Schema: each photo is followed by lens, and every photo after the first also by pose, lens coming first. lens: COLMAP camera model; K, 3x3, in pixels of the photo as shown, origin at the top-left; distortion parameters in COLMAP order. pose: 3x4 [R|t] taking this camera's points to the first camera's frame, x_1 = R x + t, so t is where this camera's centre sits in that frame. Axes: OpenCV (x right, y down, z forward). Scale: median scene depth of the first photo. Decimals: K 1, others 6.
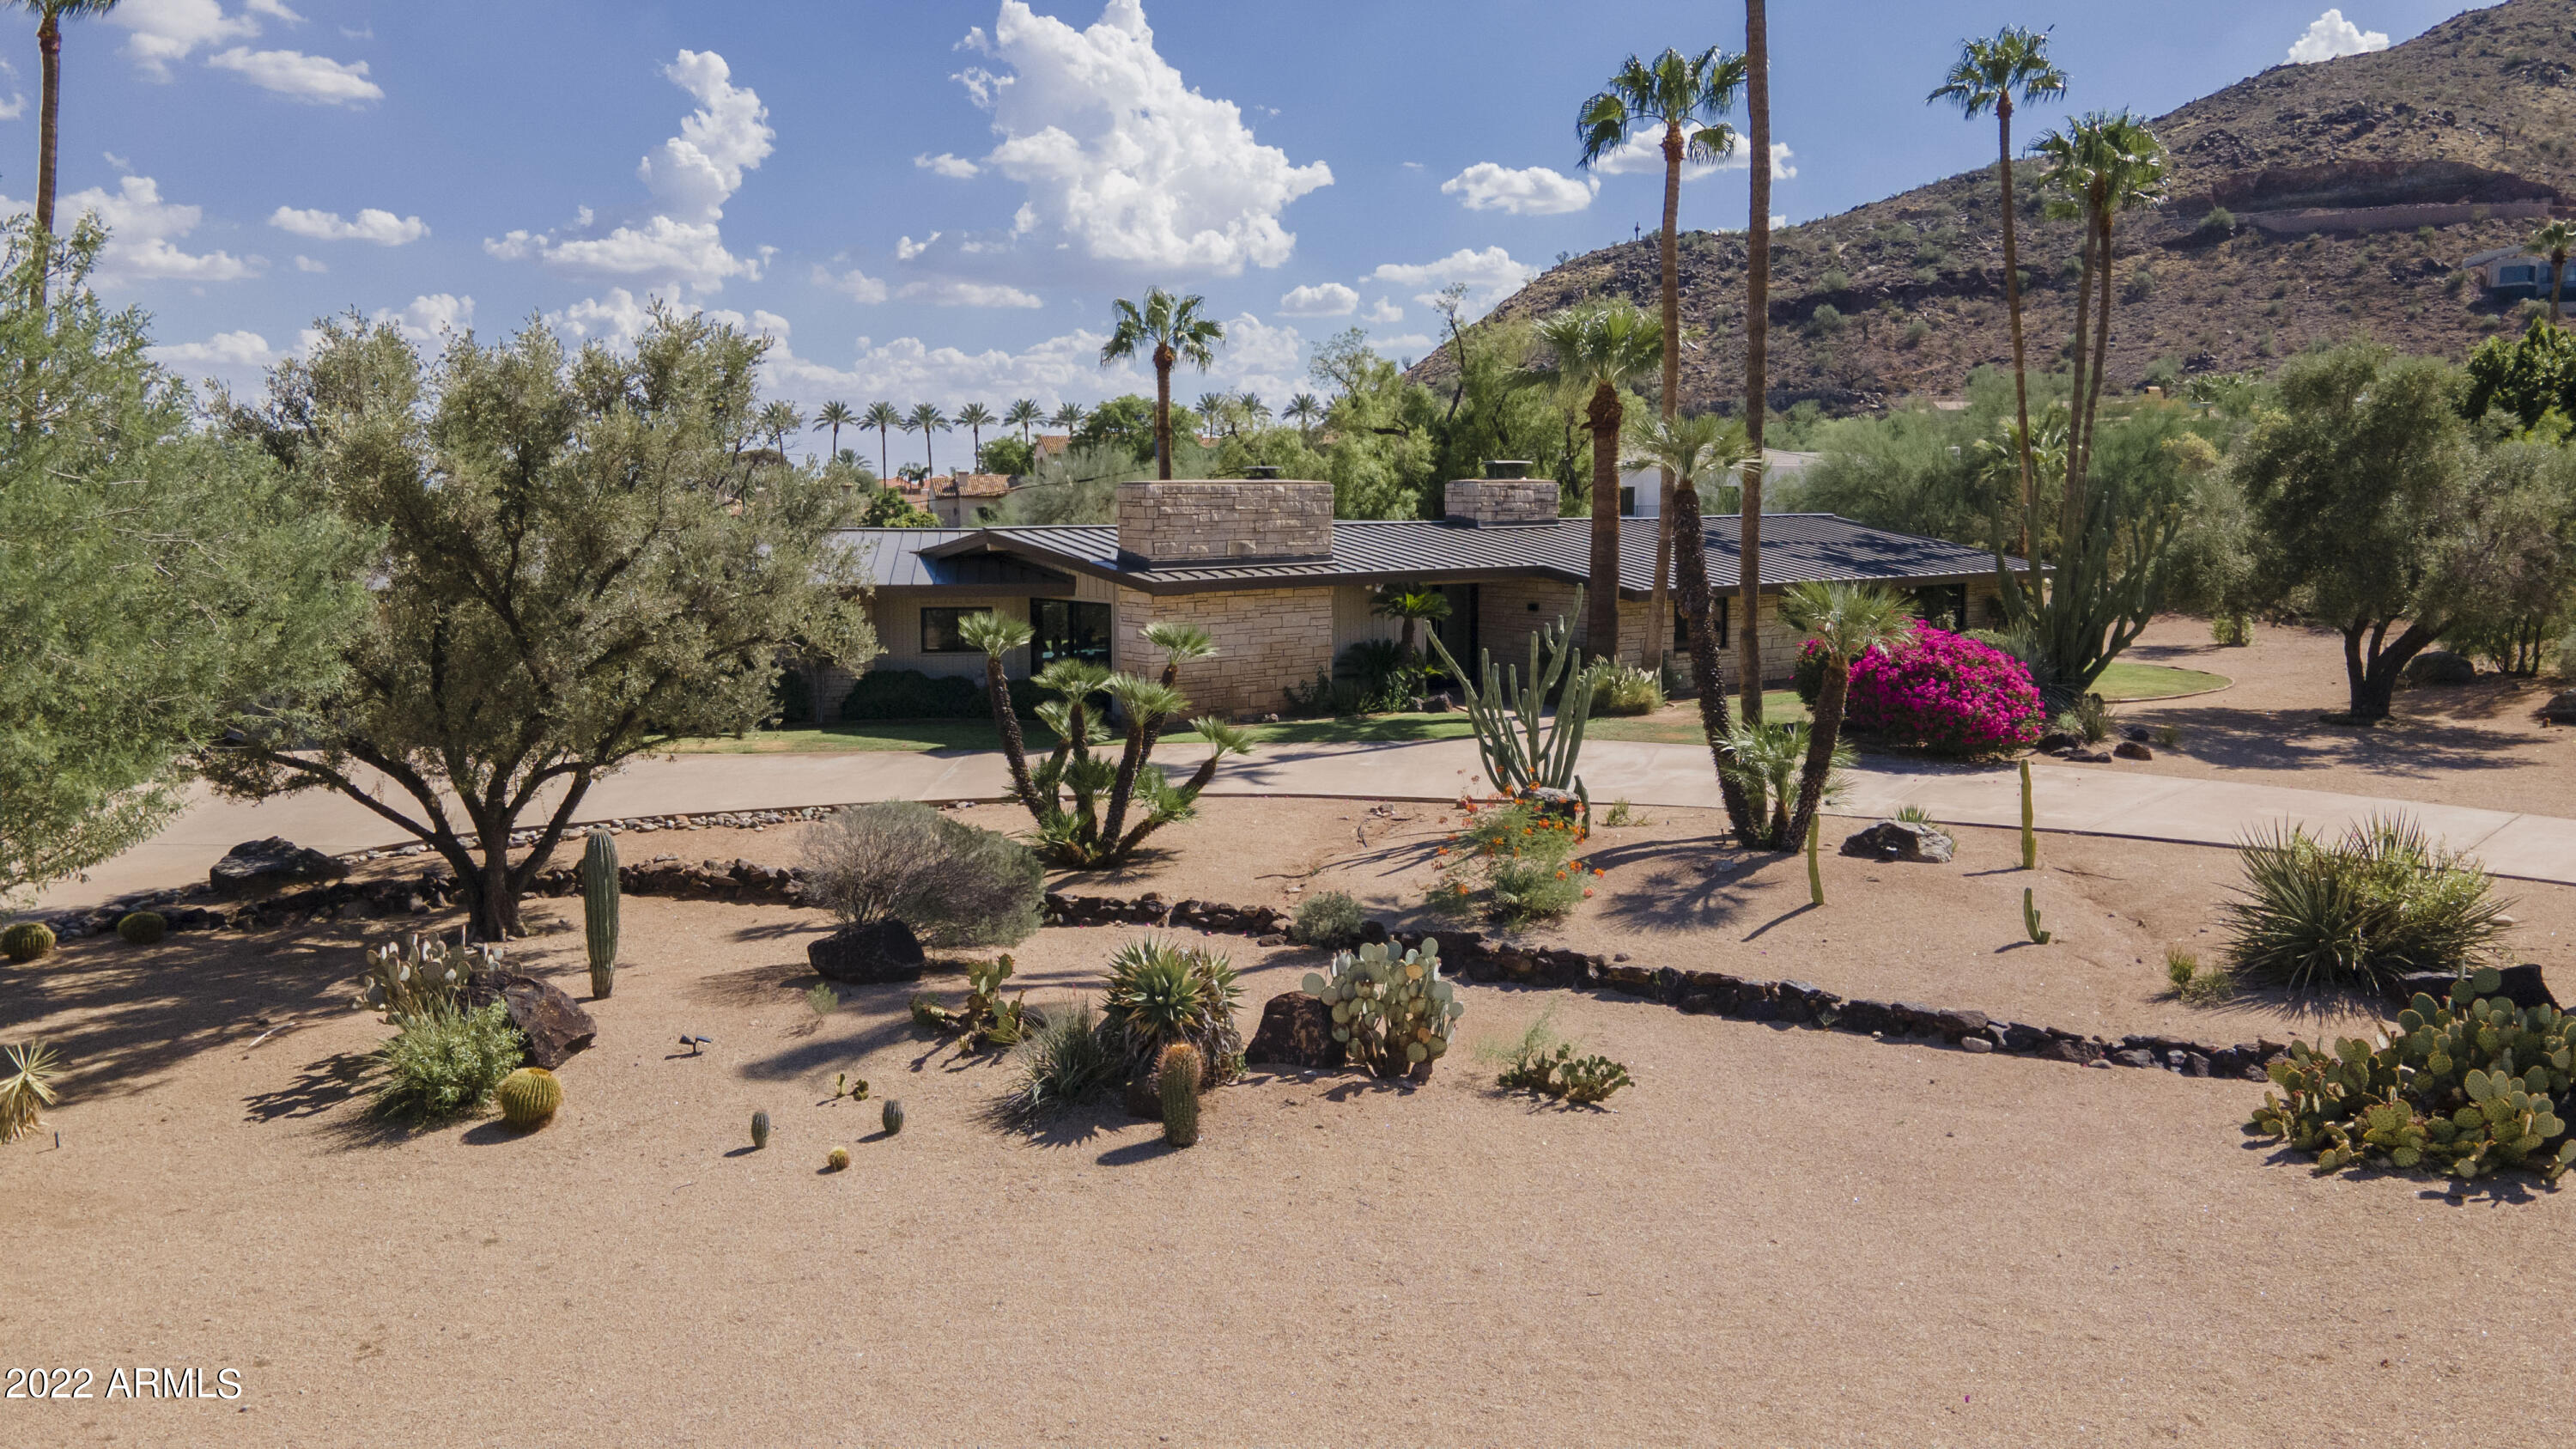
lens RADIAL K [[1885.7, 0, 1287.2], [0, 1885.7, 714.1], [0, 0, 1]] dist [0.015232, 0.049265]
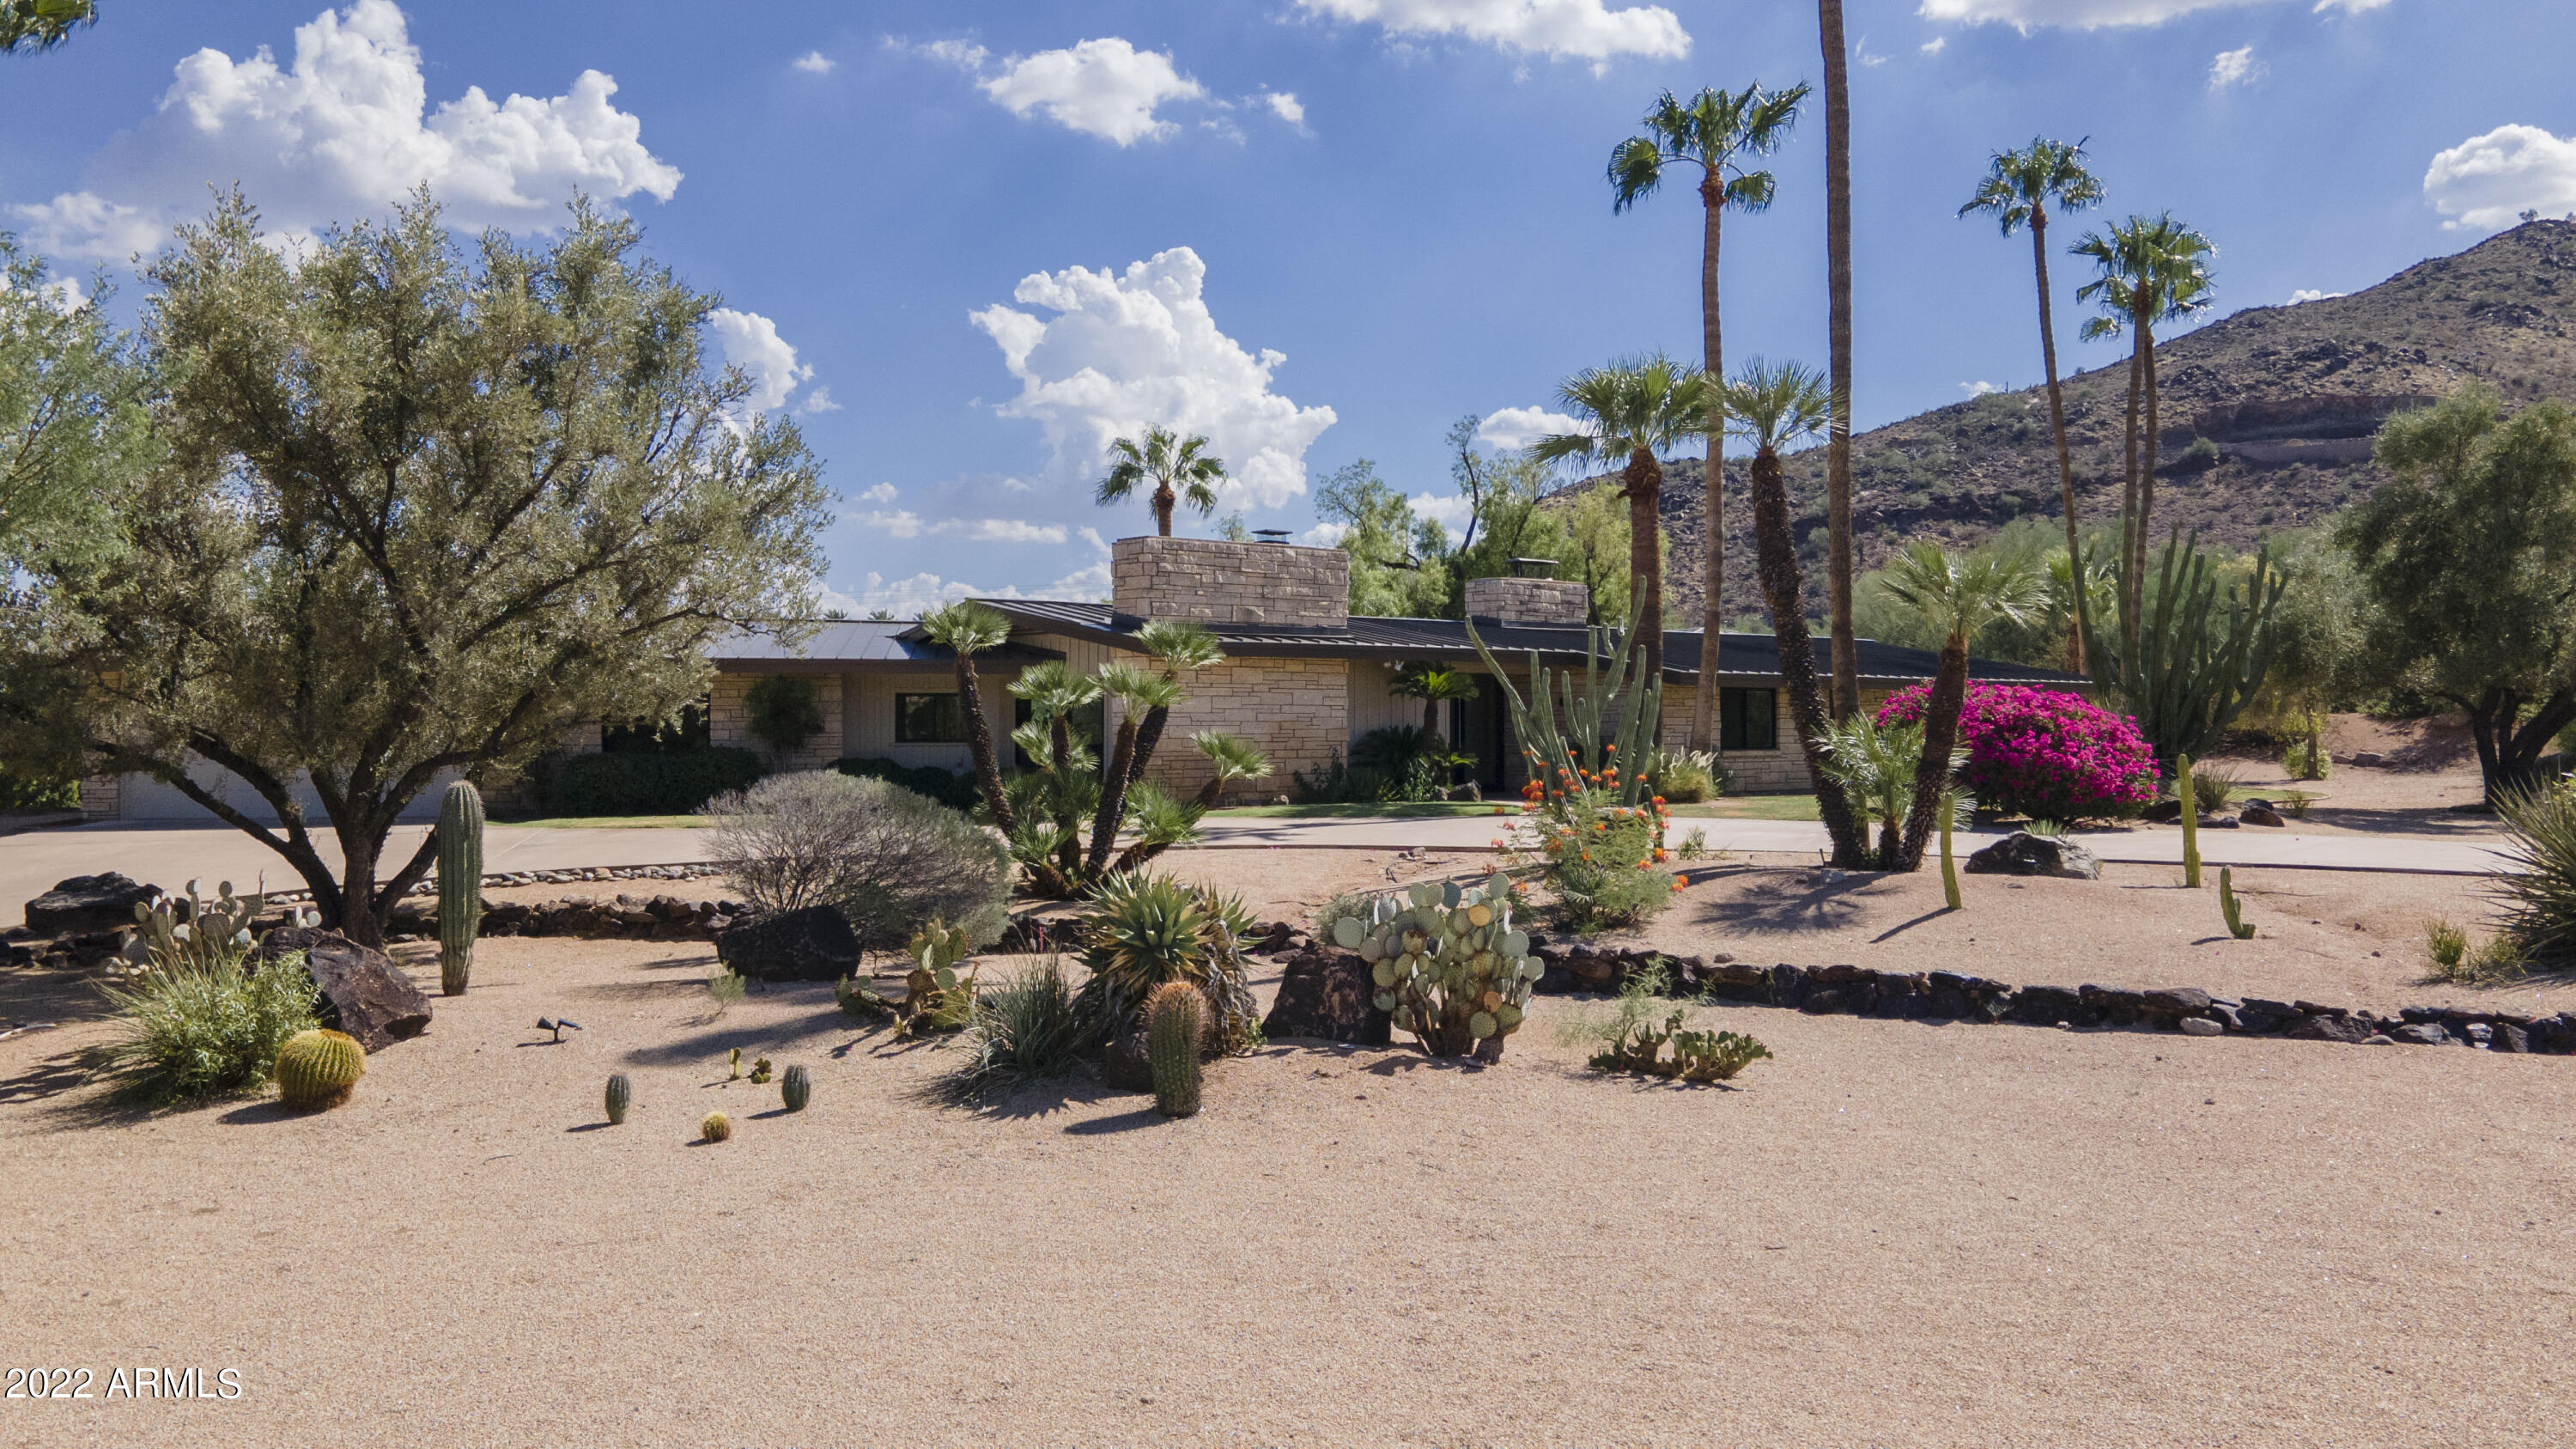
lens RADIAL K [[1885.7, 0, 1287.4], [0, 1885.7, 714.5], [0, 0, 1]] dist [0.015232, 0.049265]
pose [[0.999997, 0.002230, 0.000286, -0.005429], [-0.002179, 0.992620, -0.121247, 0.067186], [-0.000554, 0.121246, 0.992622, 0.099512]]
